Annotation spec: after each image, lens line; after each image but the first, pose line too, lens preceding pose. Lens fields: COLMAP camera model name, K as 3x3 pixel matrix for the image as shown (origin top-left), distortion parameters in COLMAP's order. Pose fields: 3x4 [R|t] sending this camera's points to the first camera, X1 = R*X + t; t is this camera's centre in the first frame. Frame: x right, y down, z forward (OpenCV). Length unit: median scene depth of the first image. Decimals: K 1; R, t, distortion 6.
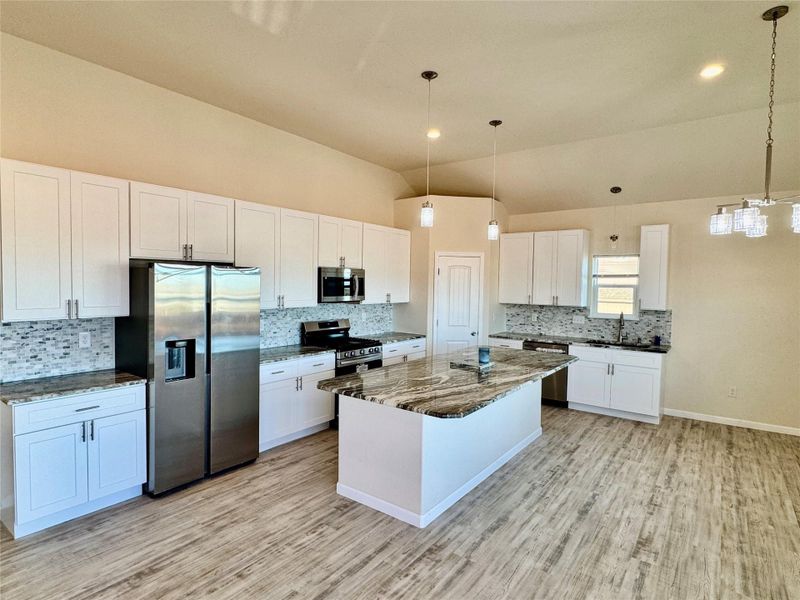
lens RADIAL K [[435.0, 0, 399.8], [0, 435.0, 302.8], [0, 0, 1]] dist [-0.004984, 0.002340]
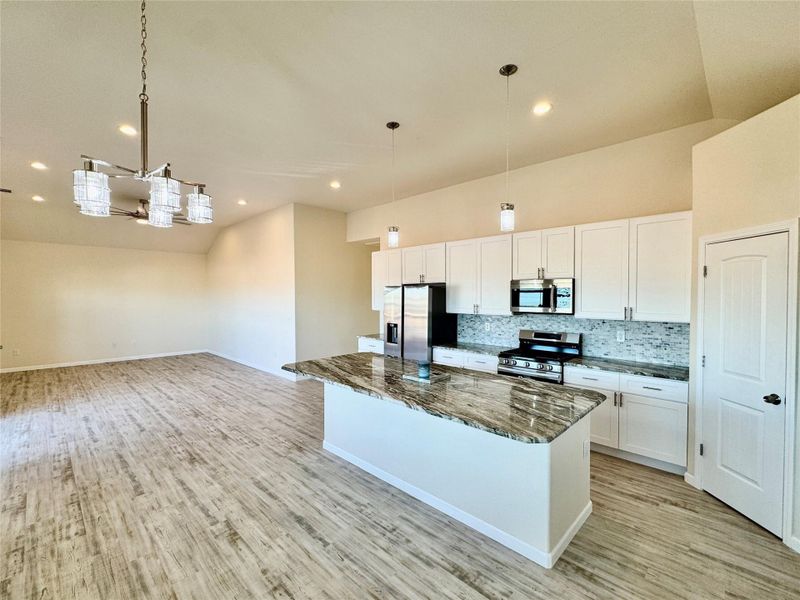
lens RADIAL K [[359.4, 0, 399.0], [0, 359.4, 297.4], [0, 0, 1]] dist [-0.001804, 0.000641]
pose [[-0.142246, -0.010580, -0.989775, 0.976812], [-0.046011, 0.998933, -0.004065, -0.026765], [0.988761, 0.044963, -0.142581, 1.066240]]
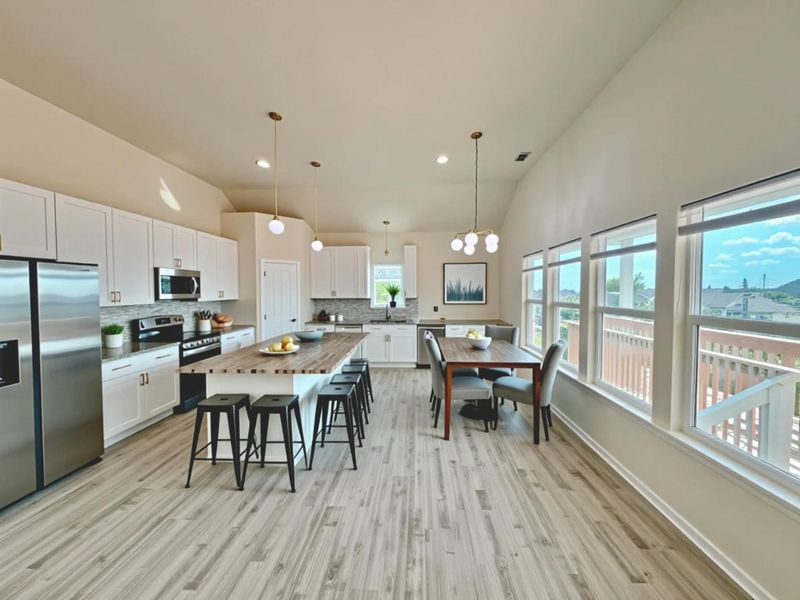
lens RADIAL K [[322.5, 0, 401.6], [0, 322.5, 304.7], [0, 0, 1]] dist [0.001876, -0.000323]
pose [[0.838581, -0.040897, 0.543239, -0.142229], [0.037396, 0.999147, 0.017492, 0.023919], [-0.543492, 0.005647, 0.839396, -0.000559]]
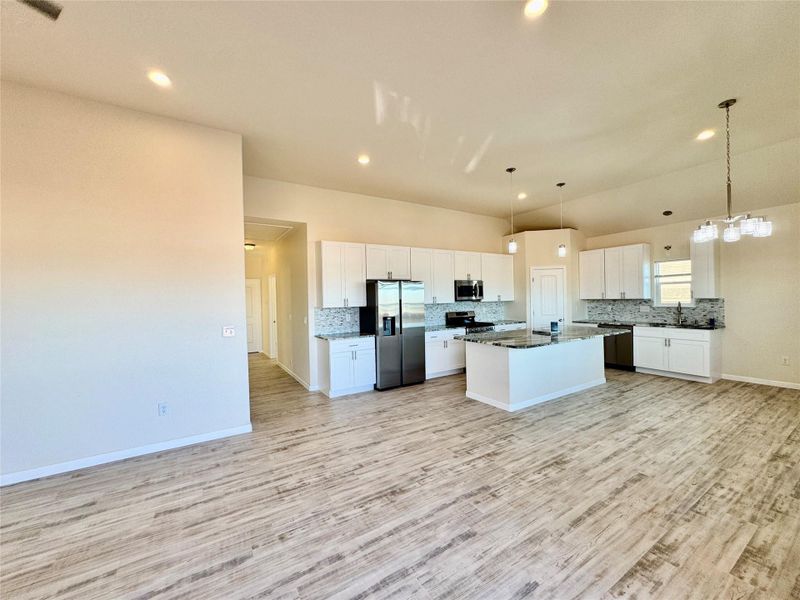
lens RADIAL K [[322.5, 0, 401.3], [0, 322.5, 300.8], [0, 0, 1]] dist [0.001876, -0.000323]
pose [[0.933323, -0.034612, -0.357365, 0.093536], [0.021522, 0.998946, -0.040542, 0.061257], [0.358392, 0.030148, 0.933084, -0.368126]]
